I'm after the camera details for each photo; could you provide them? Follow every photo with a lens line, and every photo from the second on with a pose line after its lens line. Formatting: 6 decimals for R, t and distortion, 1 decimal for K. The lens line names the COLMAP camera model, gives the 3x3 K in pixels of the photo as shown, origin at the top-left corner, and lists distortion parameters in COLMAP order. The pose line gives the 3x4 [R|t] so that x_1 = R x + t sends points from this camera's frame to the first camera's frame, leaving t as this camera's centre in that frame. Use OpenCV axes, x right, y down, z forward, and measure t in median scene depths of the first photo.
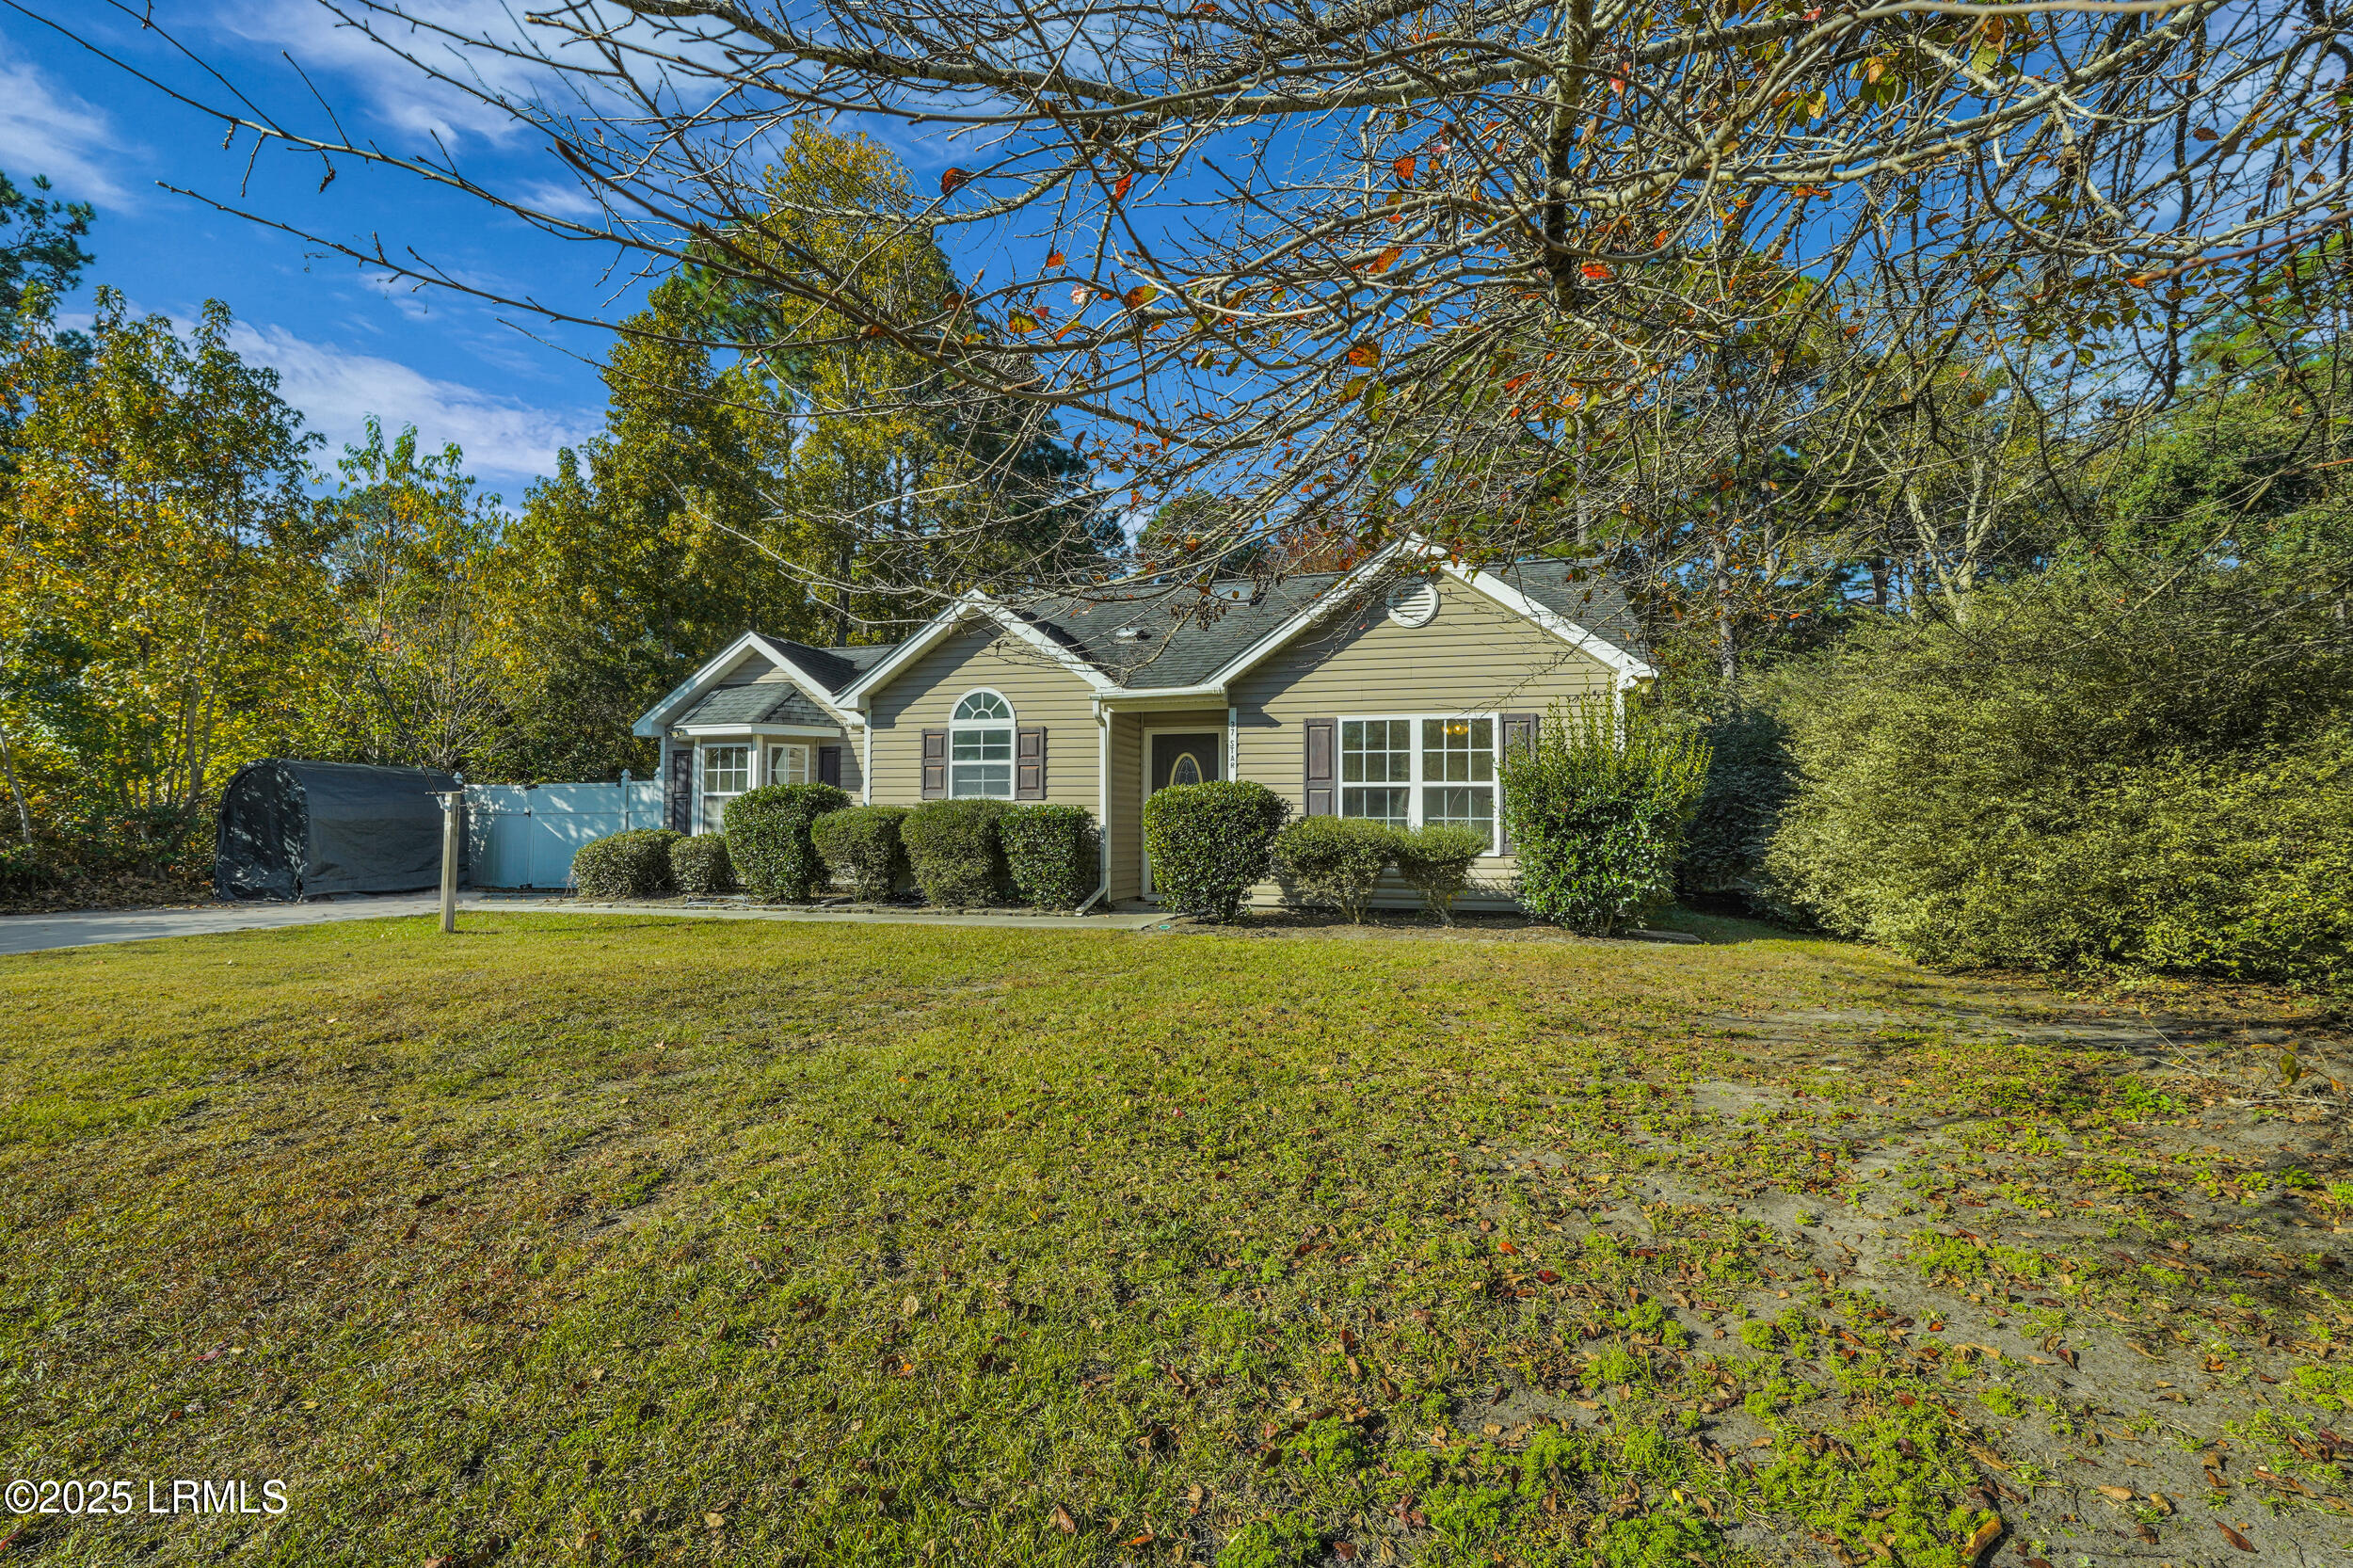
lens RADIAL K [[1049.6, 0, 1176.5], [0, 1049.6, 784.0], [0, 0, 1]] dist [-0.014978, 0.008203]
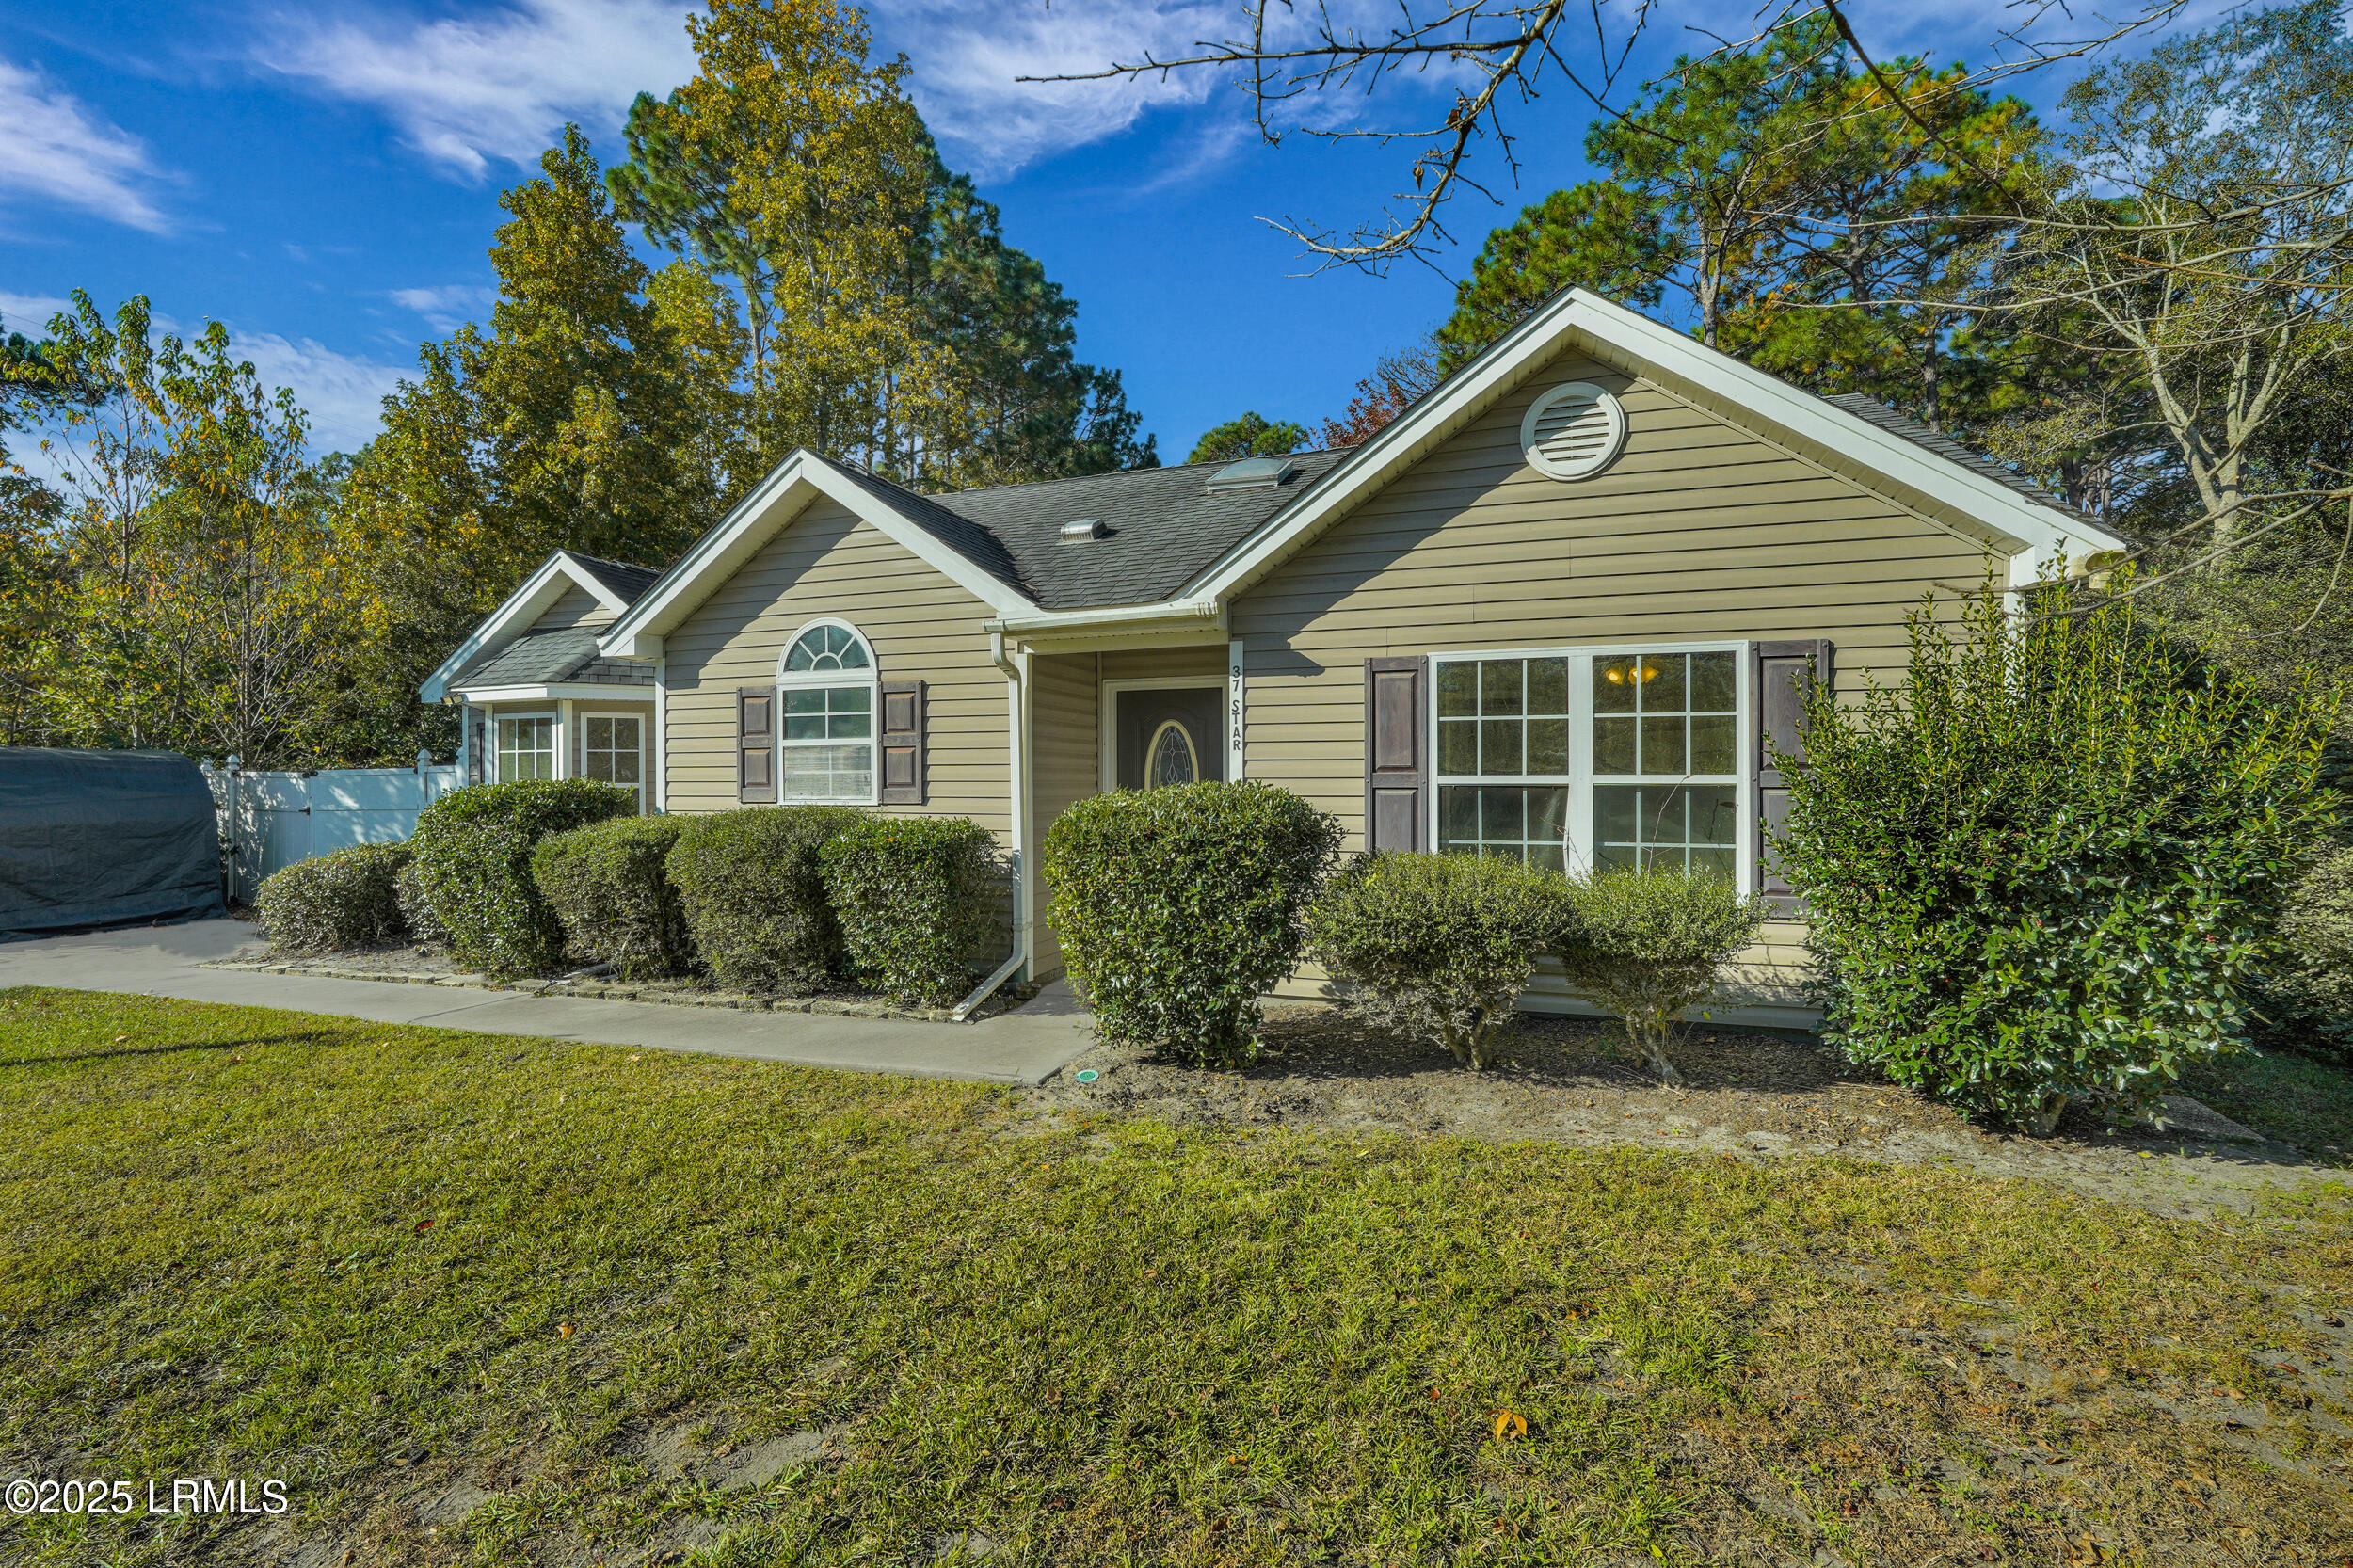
lens RADIAL K [[1049.6, 0, 1176.5], [0, 1049.6, 784.0], [0, 0, 1]] dist [-0.014978, 0.008203]
pose [[0.998244, -0.009295, -0.058503, 0.051998], [0.011778, 0.999038, 0.042240, -0.020331], [0.058055, -0.042855, 0.997393, 0.424958]]
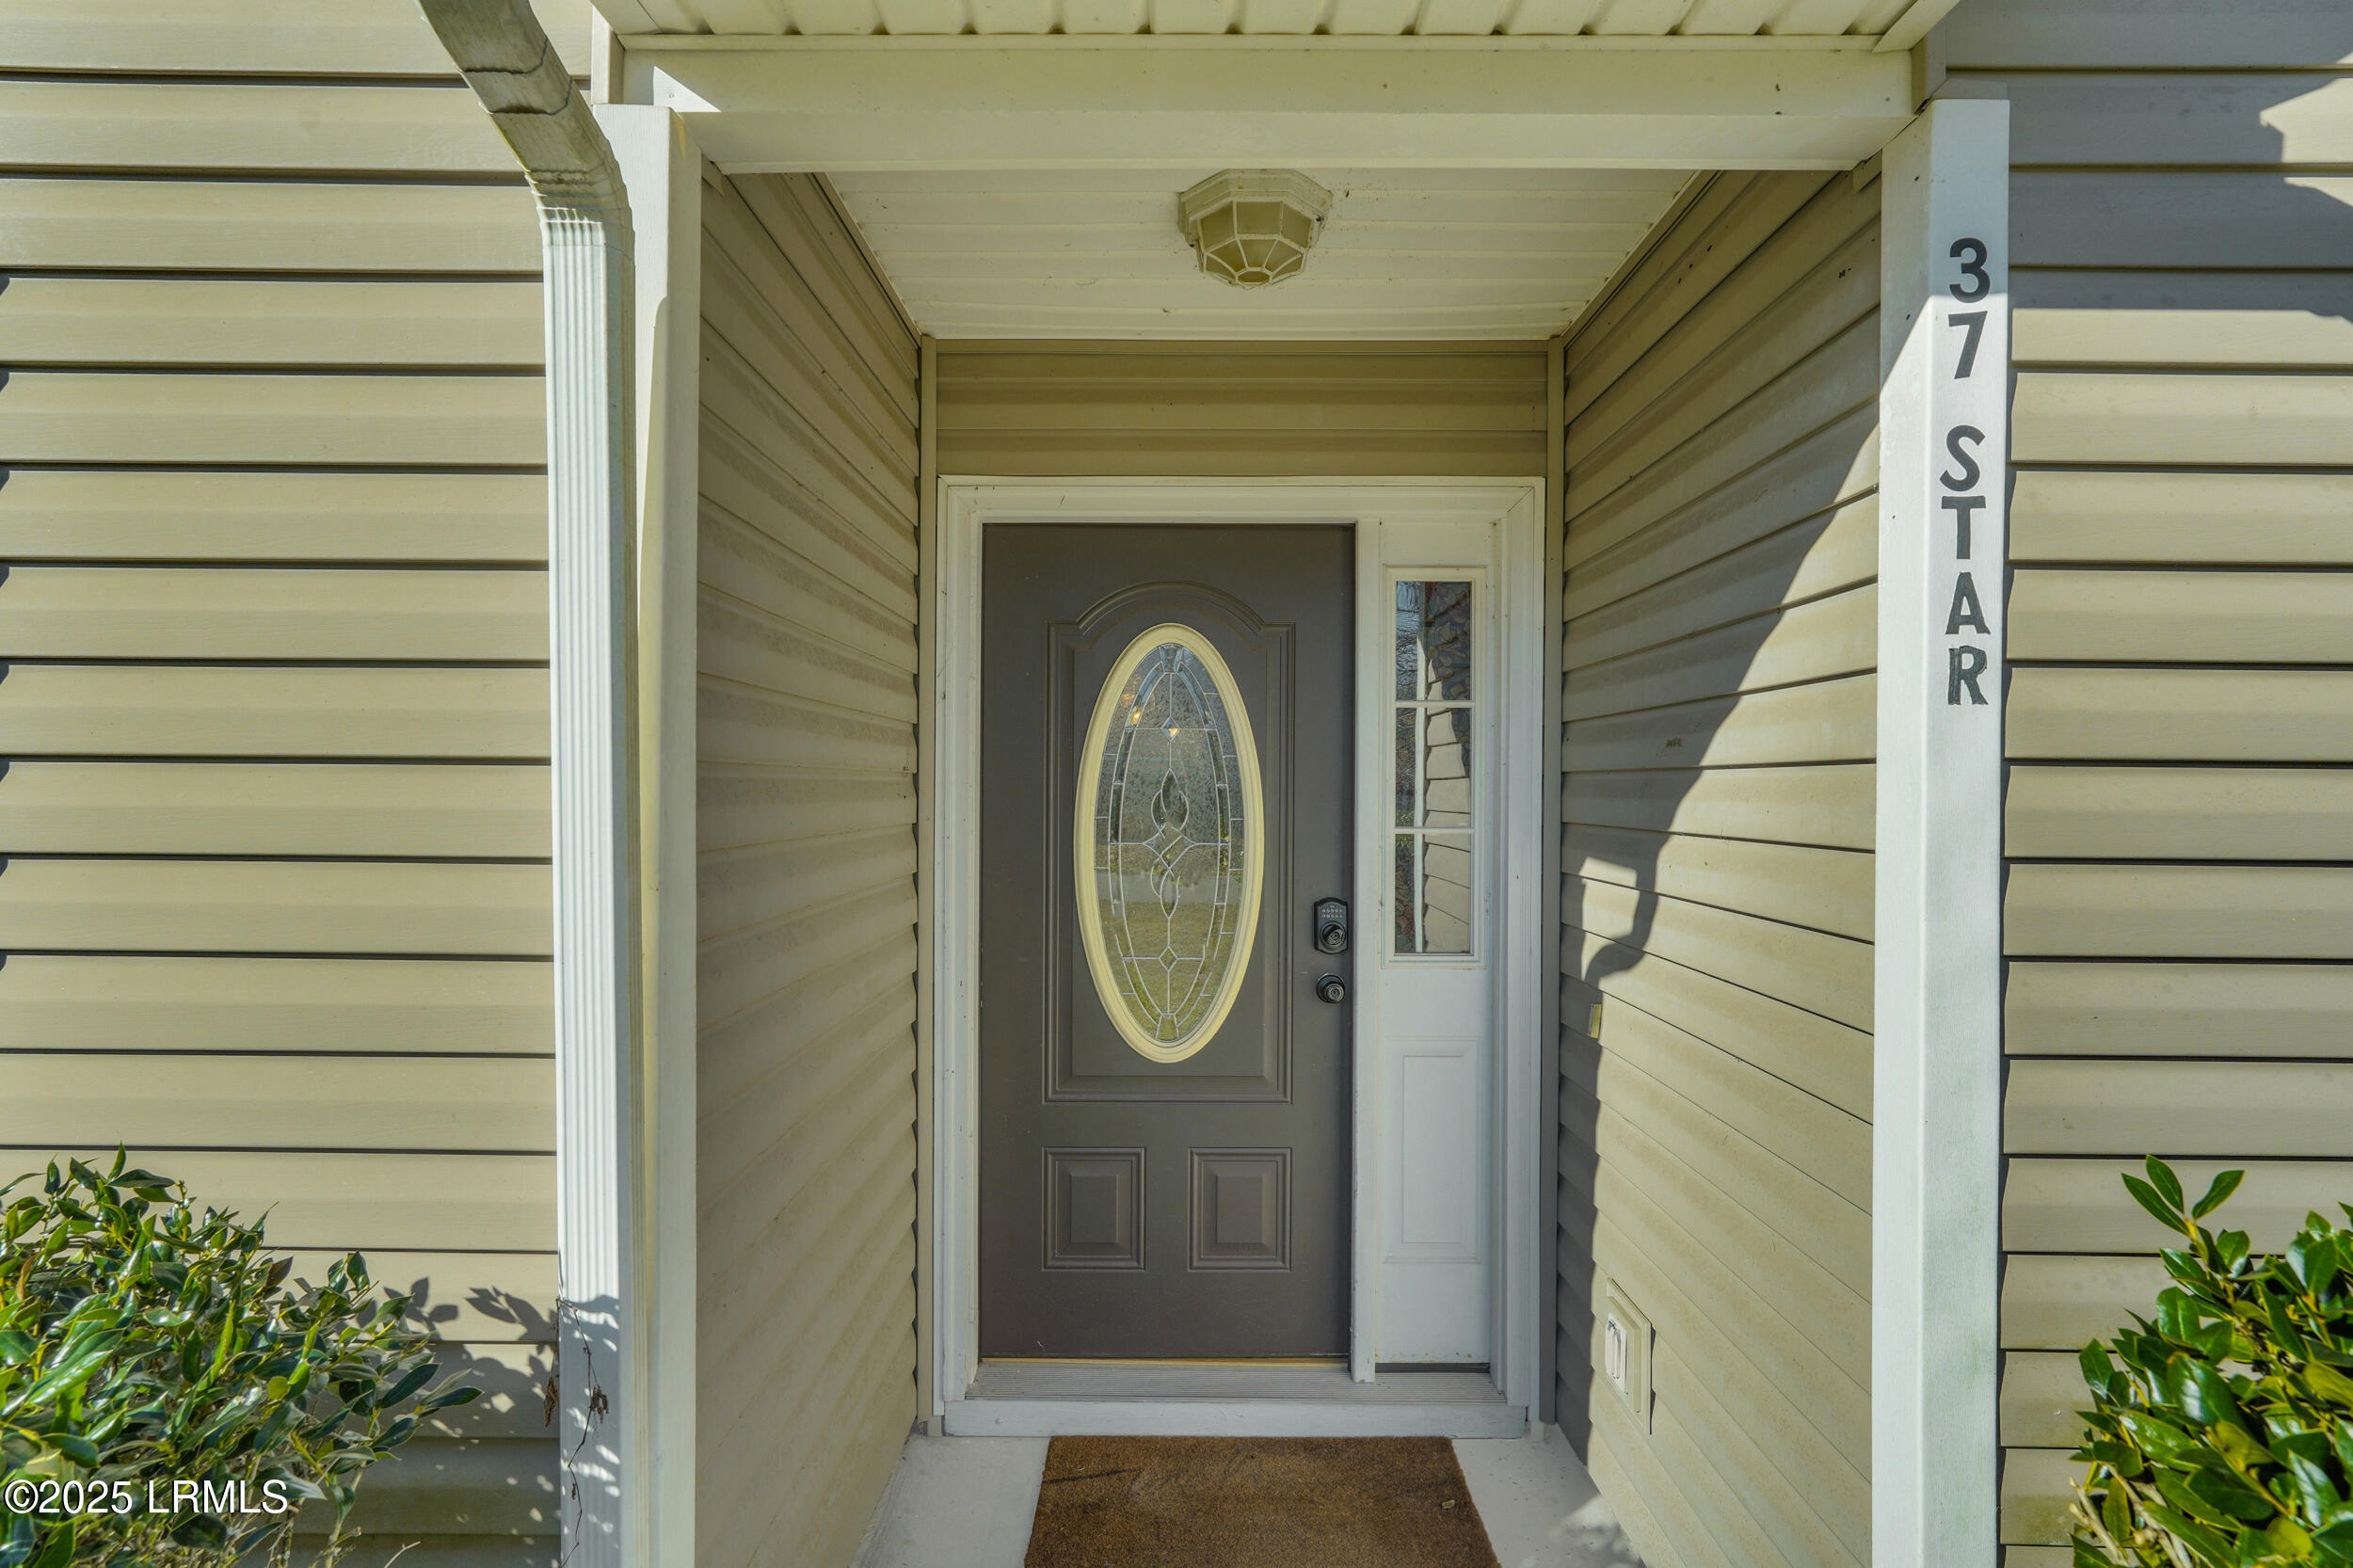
lens RADIAL K [[1056.0, 0, 1176.5], [0, 1056.0, 784.0], [0, 0, 1]] dist [-0.017208, 0.012930]
pose [[0.962499, -0.000563, 0.271286, -0.044746], [-0.010955, 0.999101, 0.040942, -0.009558], [-0.271065, -0.042379, 0.961628, 0.890632]]
